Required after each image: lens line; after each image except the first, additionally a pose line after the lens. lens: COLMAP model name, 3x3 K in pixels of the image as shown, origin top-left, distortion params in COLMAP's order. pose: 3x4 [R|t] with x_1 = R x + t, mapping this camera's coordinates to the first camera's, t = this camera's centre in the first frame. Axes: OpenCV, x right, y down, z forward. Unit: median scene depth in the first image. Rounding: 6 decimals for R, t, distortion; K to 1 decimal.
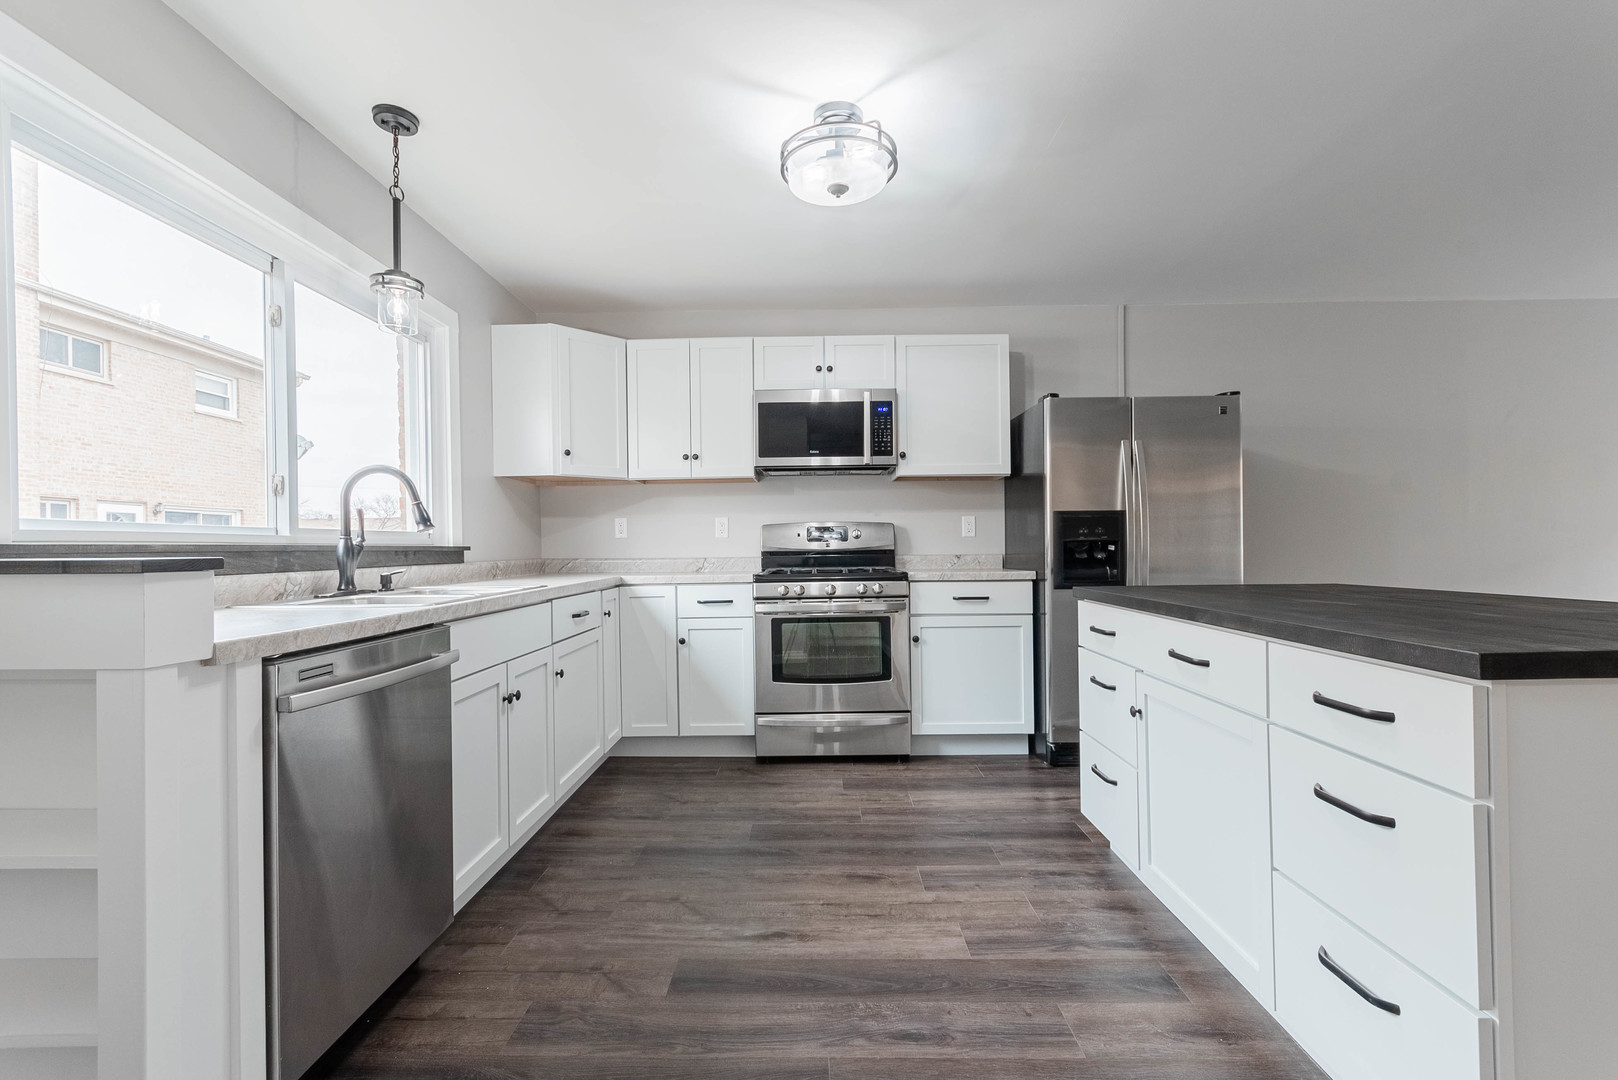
lens RADIAL K [[734.6, 0, 810.0], [0, 734.6, 541.6], [0, 0, 1]] dist [0.005219, 0.001229]
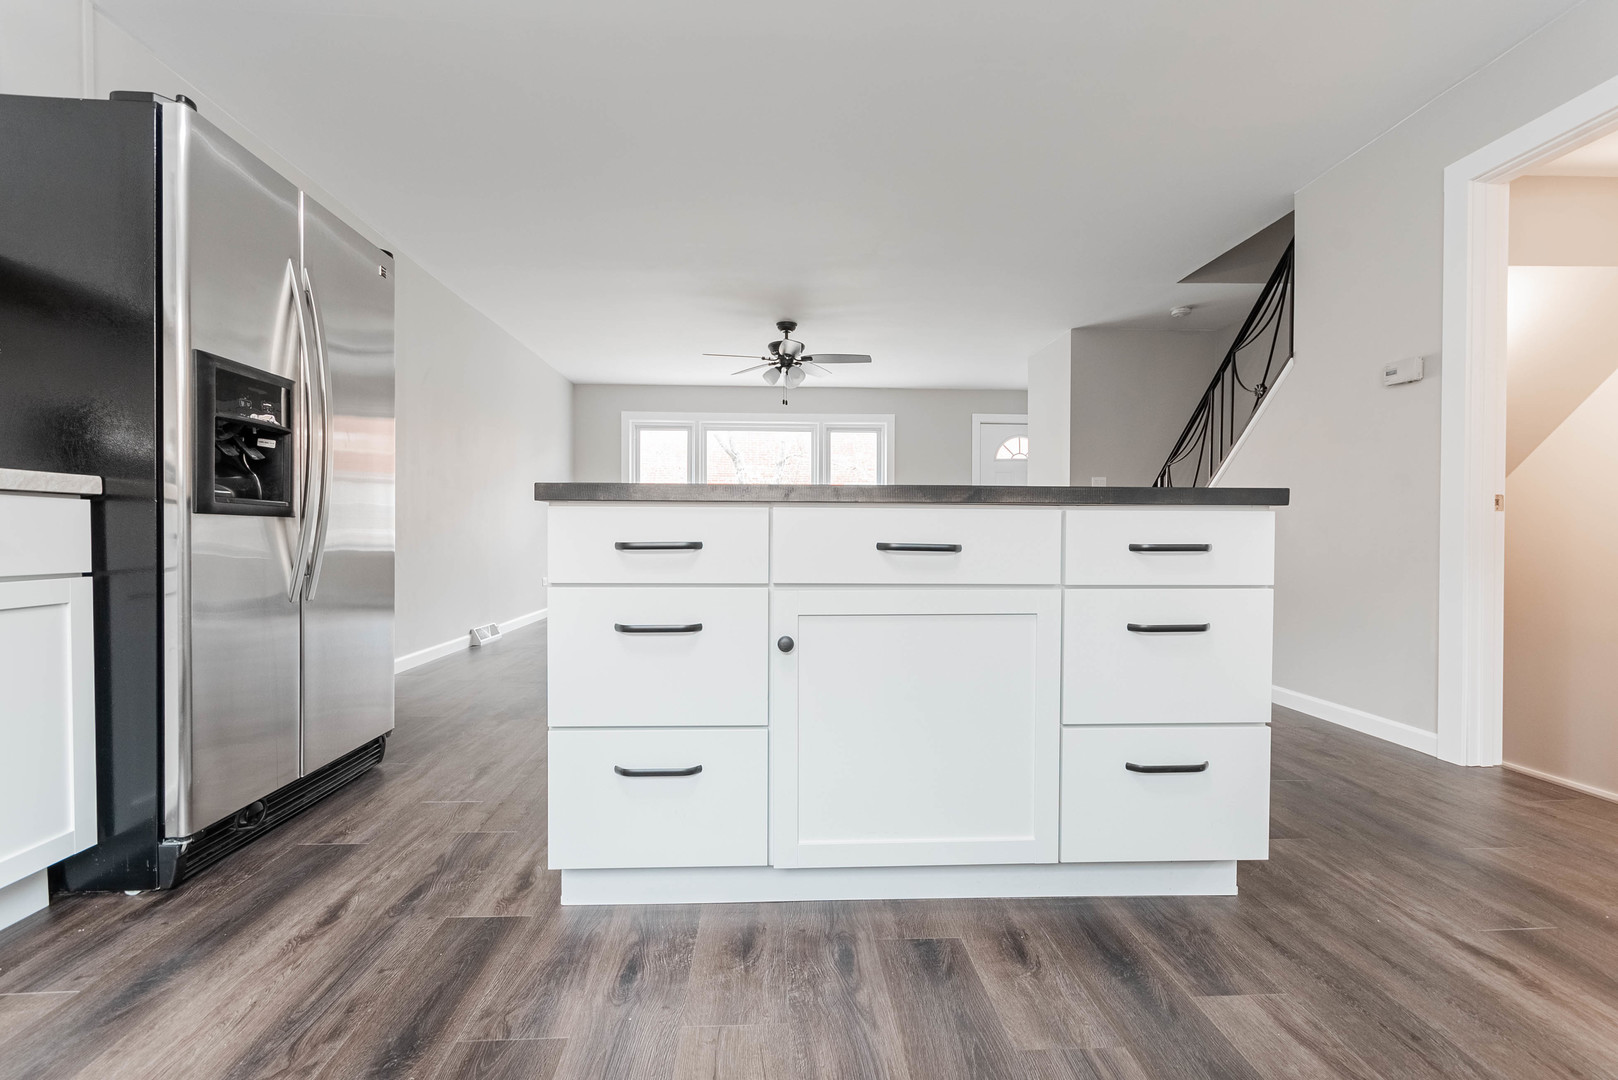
lens RADIAL K [[688.3, 0, 800.3], [0, 688.3, 543.4], [0, 0, 1]] dist [0.004331, 0.000336]
pose [[-0.059452, -0.007042, 0.998206, -0.141209], [-0.002137, 0.999974, 0.006927, 0.080481], [-0.998229, -0.001721, -0.059466, 0.632214]]
